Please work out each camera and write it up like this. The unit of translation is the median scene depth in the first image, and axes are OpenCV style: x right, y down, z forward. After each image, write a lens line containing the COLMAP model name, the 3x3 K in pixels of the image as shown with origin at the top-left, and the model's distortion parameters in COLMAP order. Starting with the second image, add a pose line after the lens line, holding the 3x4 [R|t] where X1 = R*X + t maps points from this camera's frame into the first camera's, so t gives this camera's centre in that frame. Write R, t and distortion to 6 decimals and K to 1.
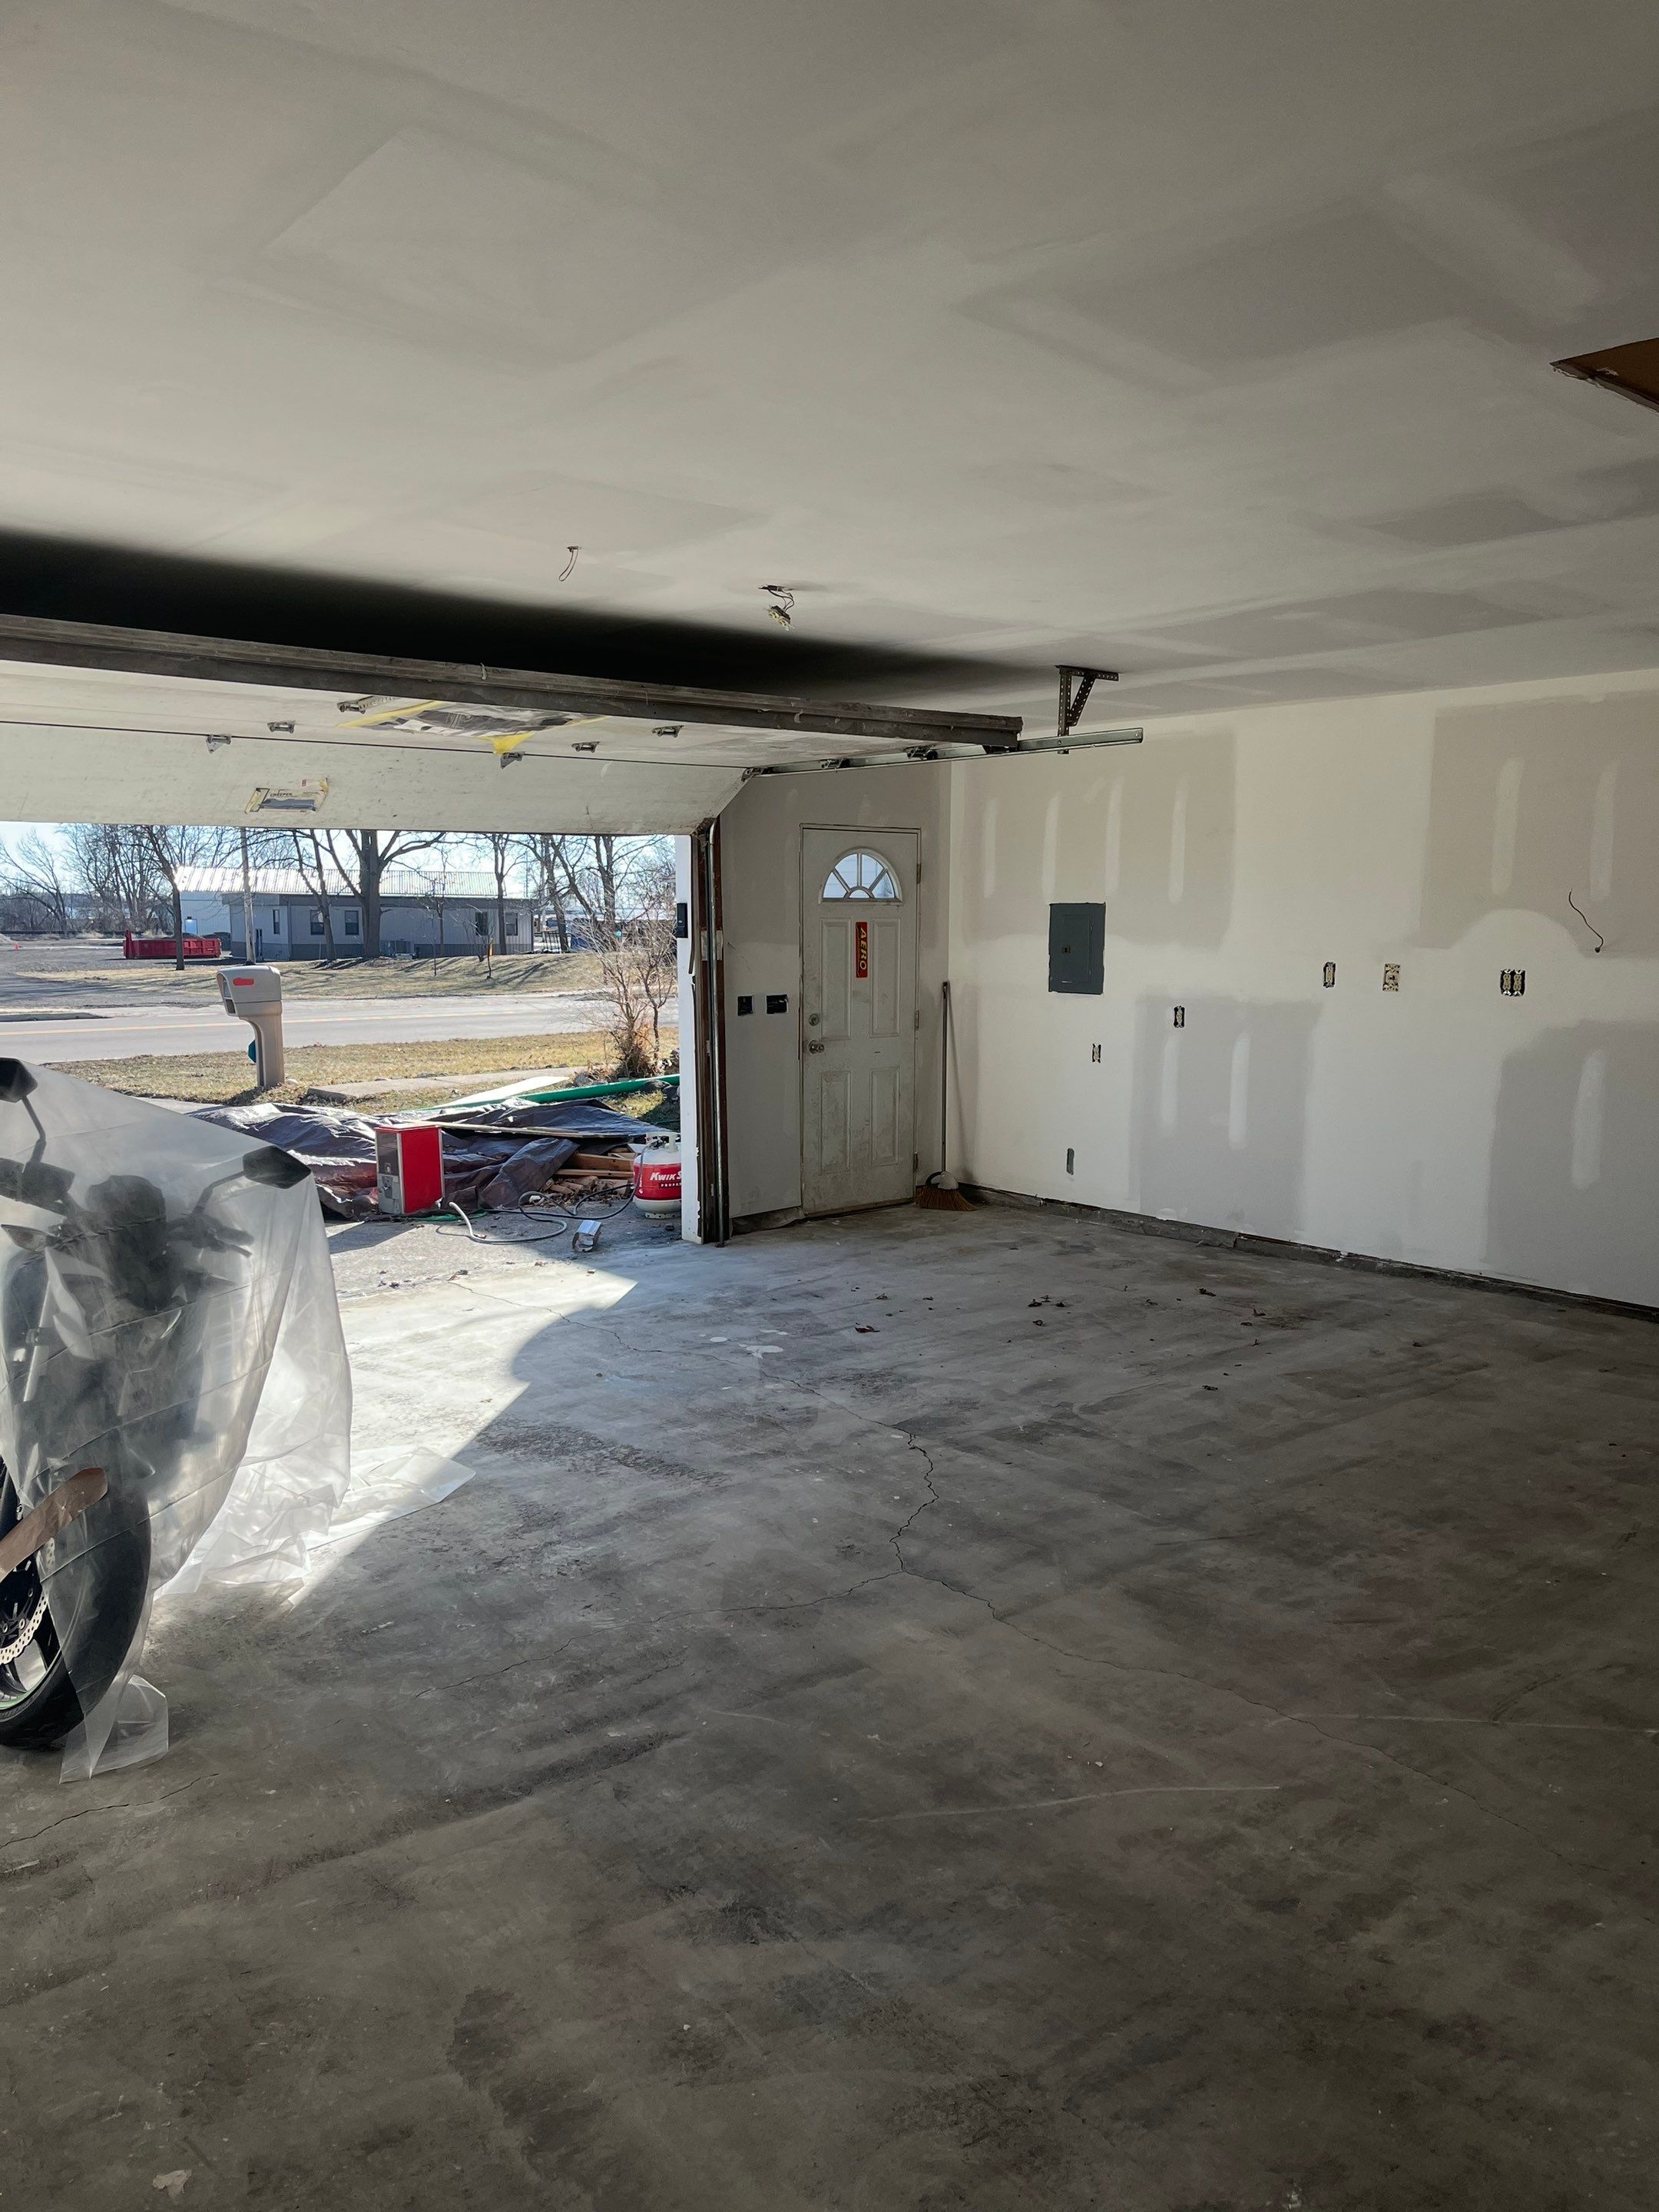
lens RADIAL K [[1665.8, 0, 832.2], [0, 1665.8, 1101.0], [0, 0, 1]] dist [0.041353, -0.005830]
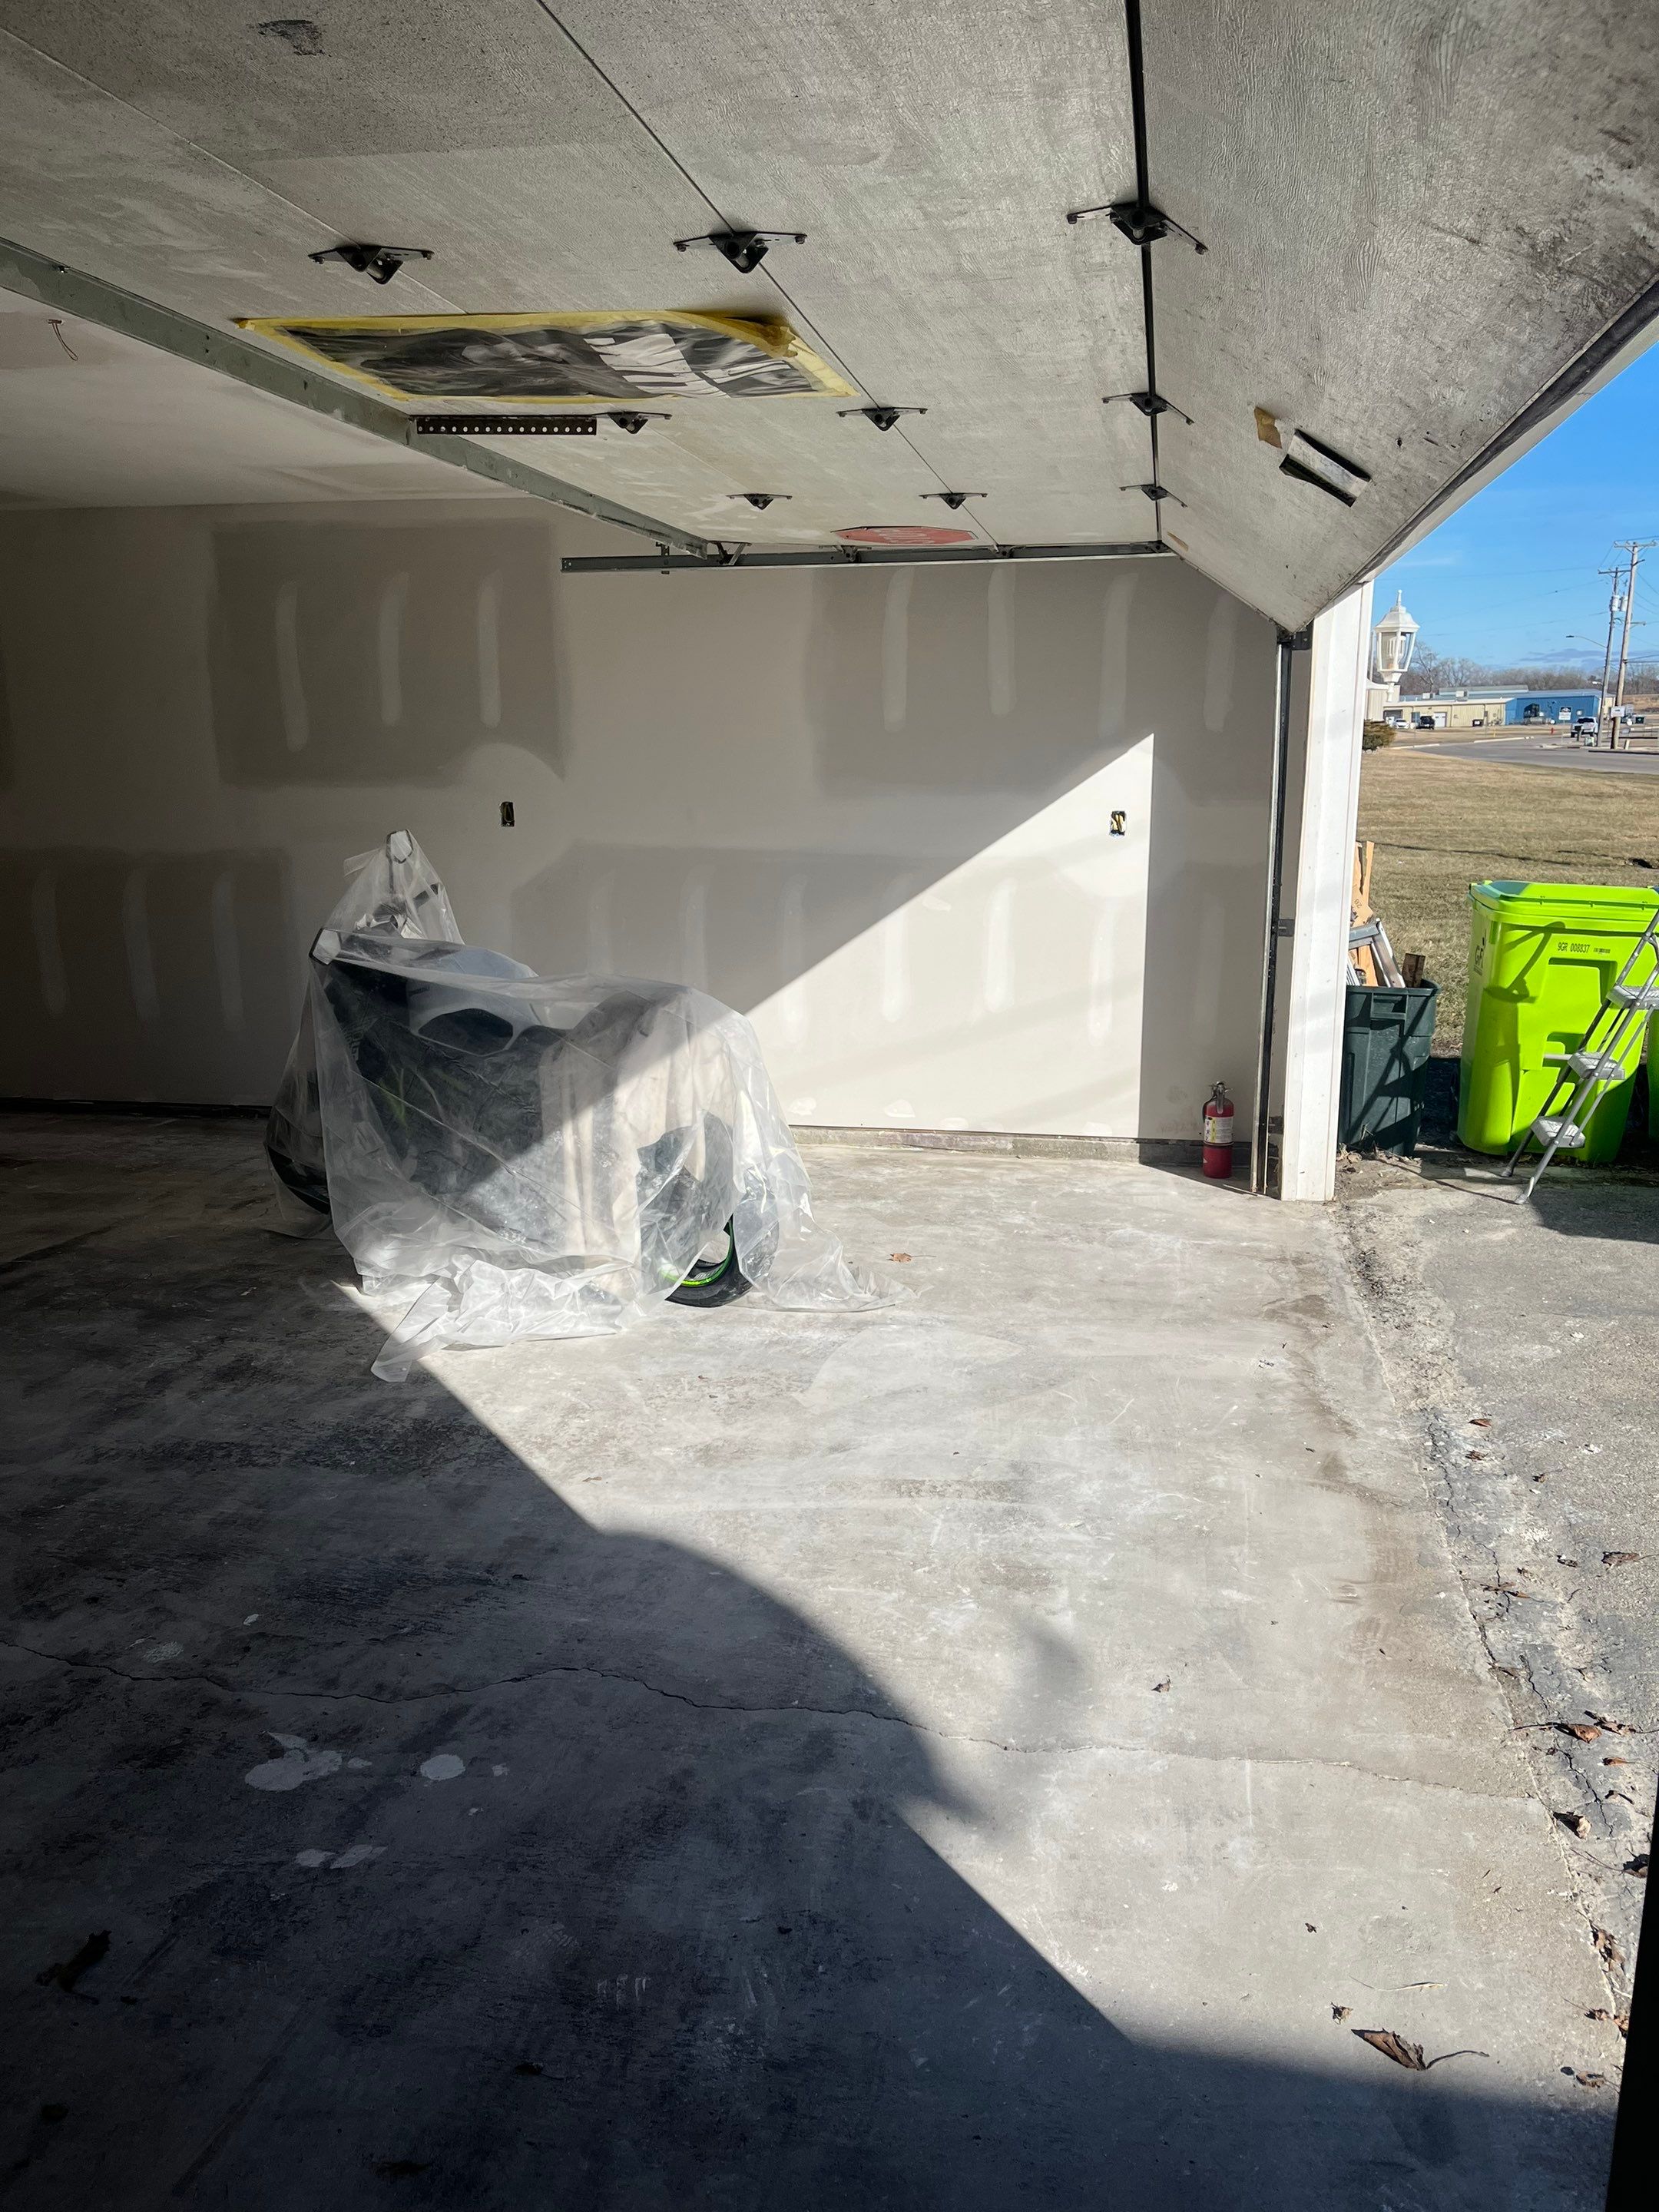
lens RADIAL K [[1665.8, 0, 836.5], [0, 1665.8, 1108.0], [0, 0, 1]] dist [0.041353, -0.005830]
pose [[-0.782540, 0.142477, -0.606079, 0.079001], [-0.059480, 0.951903, 0.300571, -0.134580], [0.619753, 0.271259, -0.736427, 1.222975]]
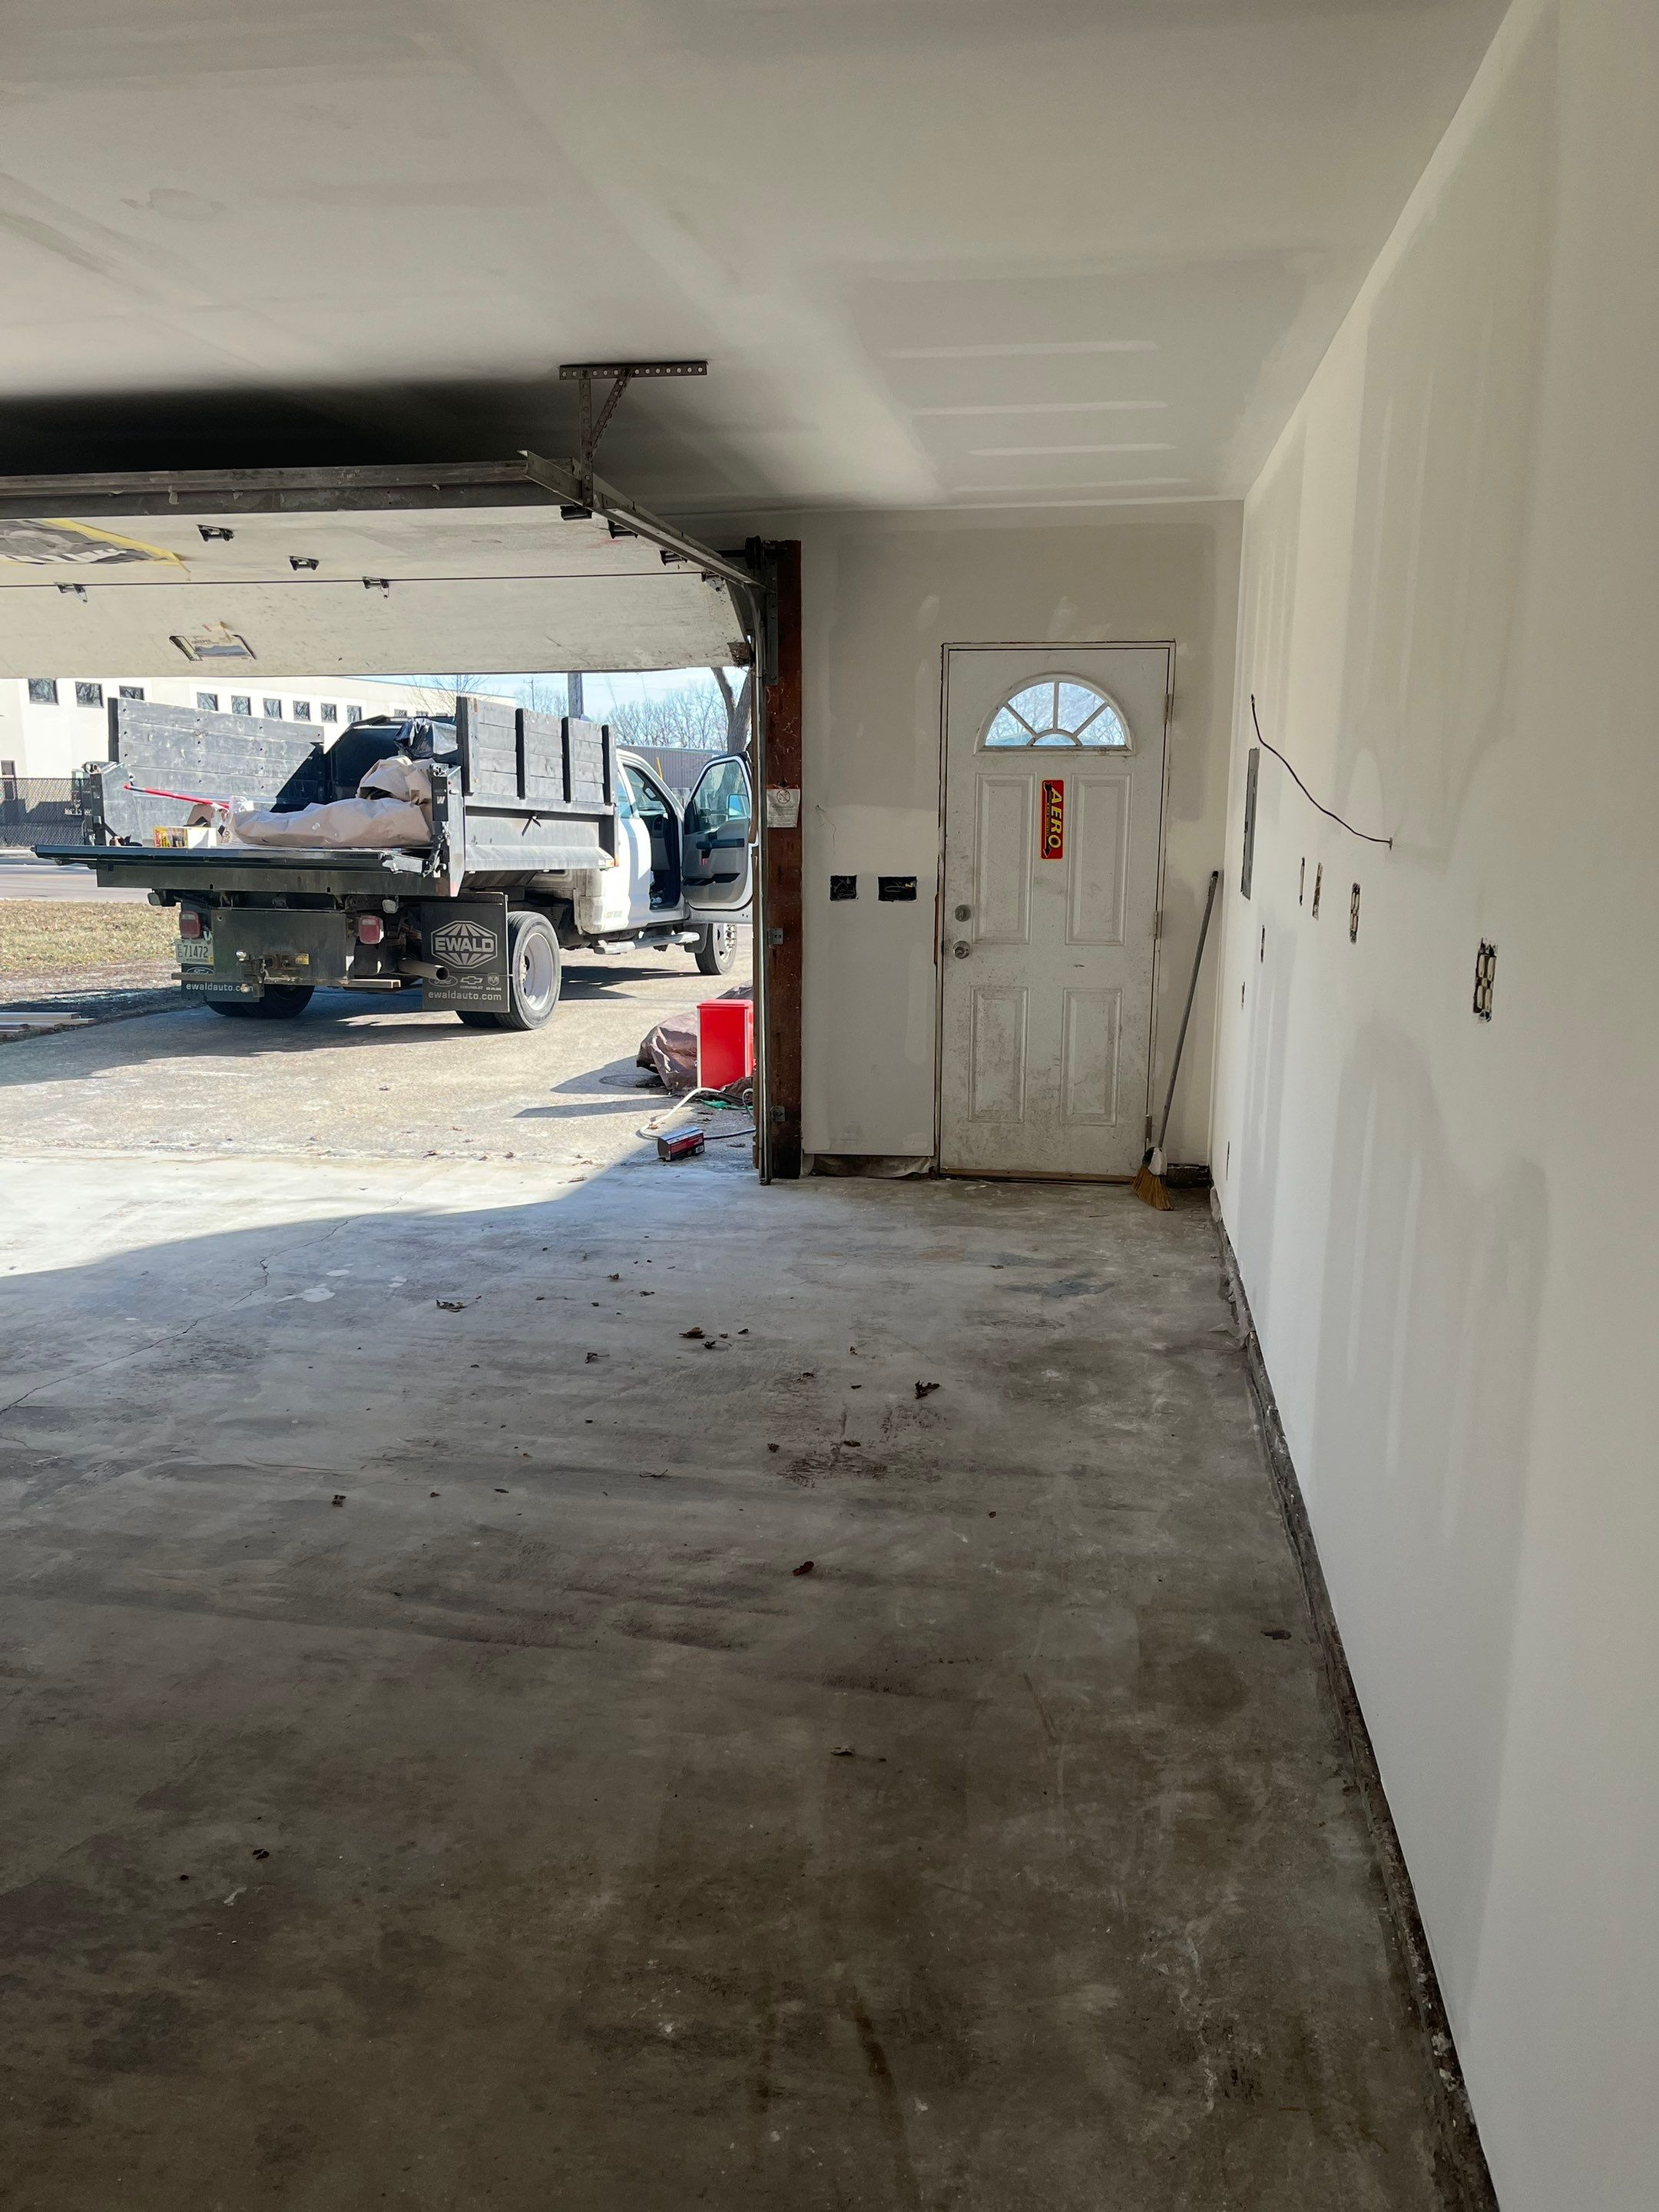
lens RADIAL K [[1665.8, 0, 845.6], [0, 1665.8, 1112.2], [0, 0, 1]] dist [0.041353, -0.005830]
pose [[0.637791, 0.153501, -0.754759, 0.665833], [-0.091611, 0.988101, 0.123544, -0.060221], [0.764742, -0.009651, 0.644264, 0.601567]]
